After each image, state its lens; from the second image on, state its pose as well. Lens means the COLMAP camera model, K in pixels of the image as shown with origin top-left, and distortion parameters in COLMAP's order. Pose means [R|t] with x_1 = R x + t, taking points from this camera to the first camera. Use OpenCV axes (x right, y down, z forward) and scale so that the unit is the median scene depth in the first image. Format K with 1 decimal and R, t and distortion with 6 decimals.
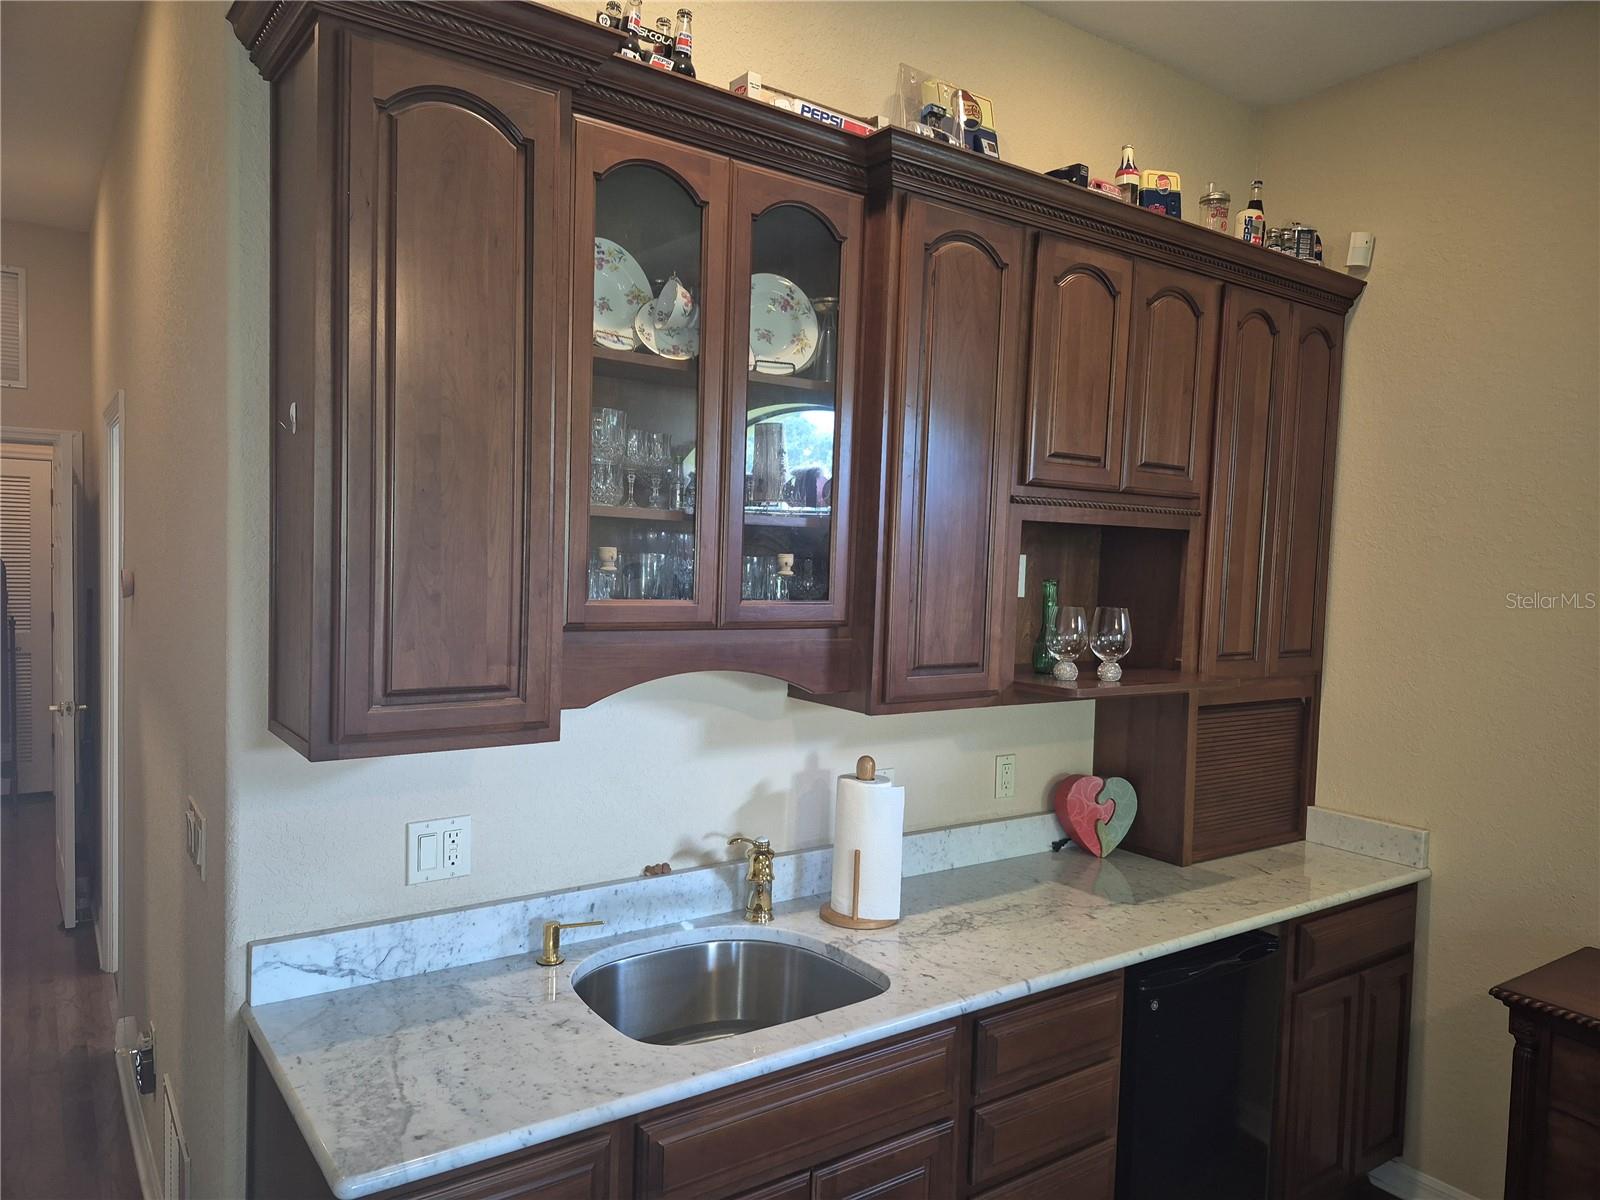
lens RADIAL K [[1100.9, 0, 806.1], [0, 1100.9, 603.2], [0, 0, 1]] dist [0.036894, -0.048930]
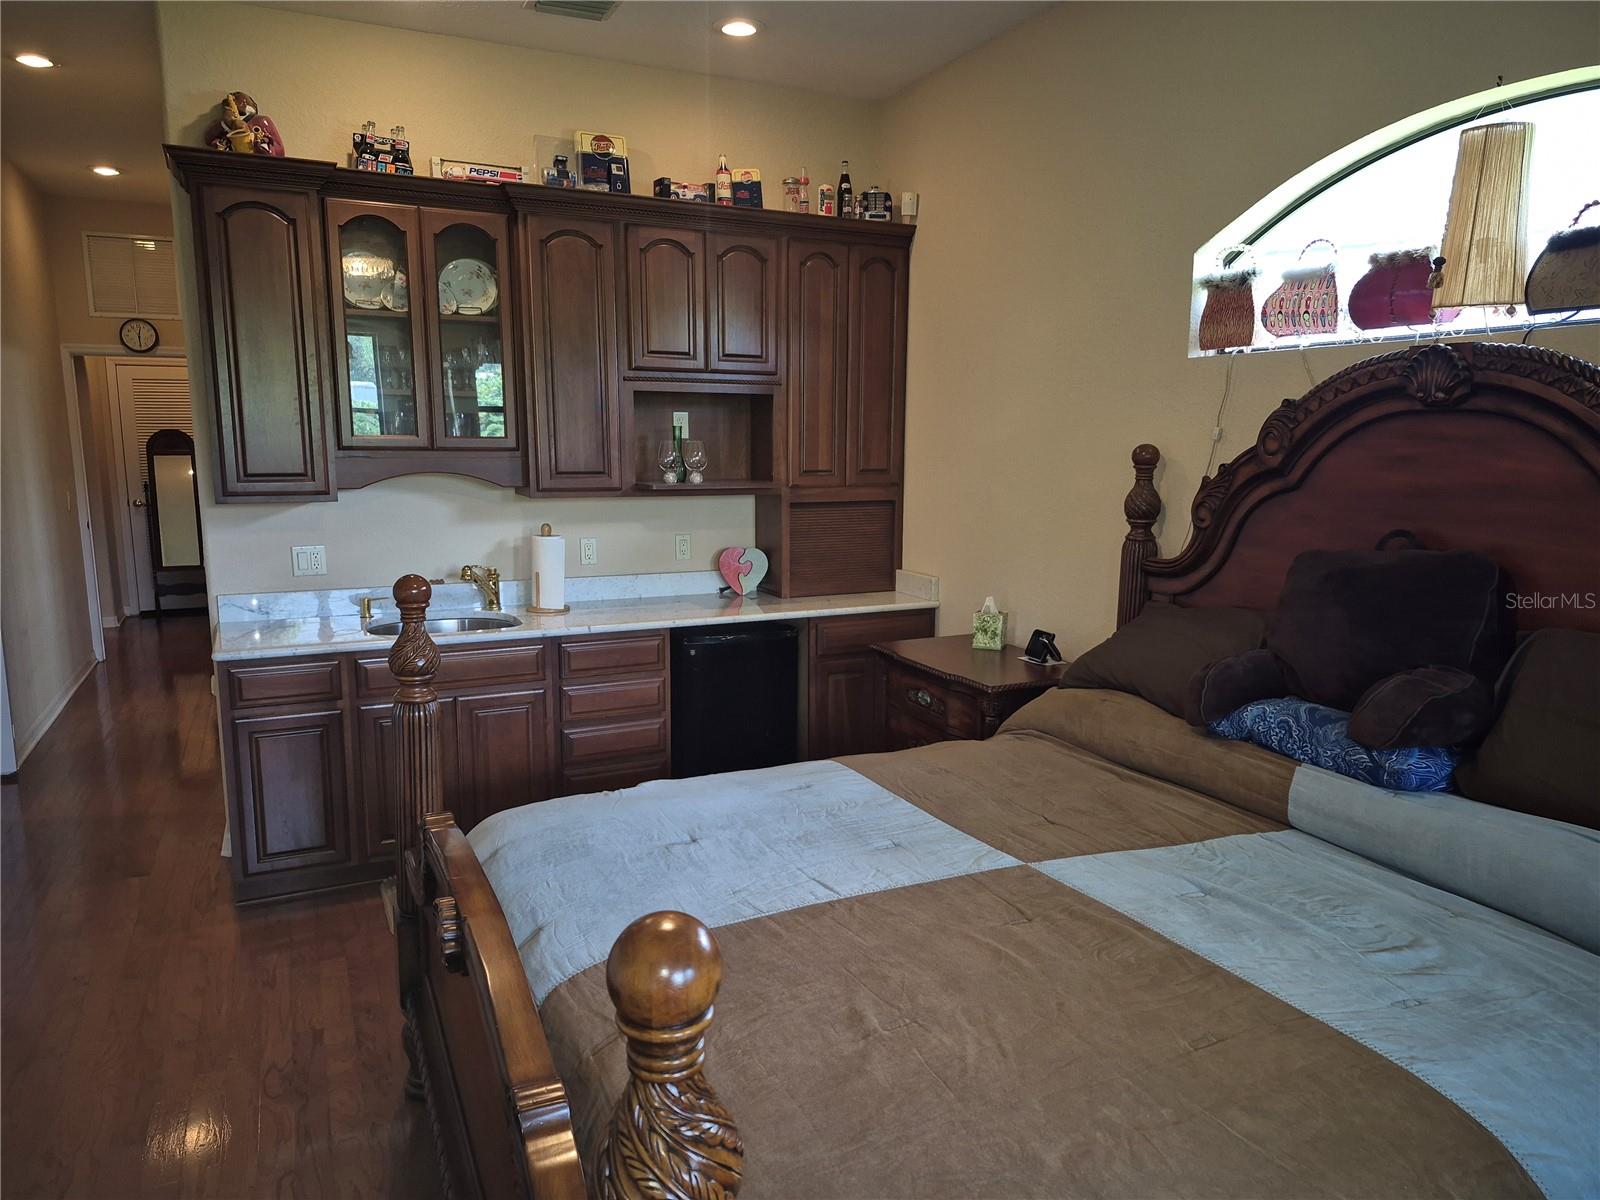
lens RADIAL K [[1100.9, 0, 810.1], [0, 1100.9, 611.2], [0, 0, 1]] dist [0.036894, -0.048930]
pose [[0.987317, 0.001774, -0.158753, 0.763620], [0.016479, 0.993391, 0.113588, 0.080771], [0.157906, -0.114763, 0.980763, -0.737942]]
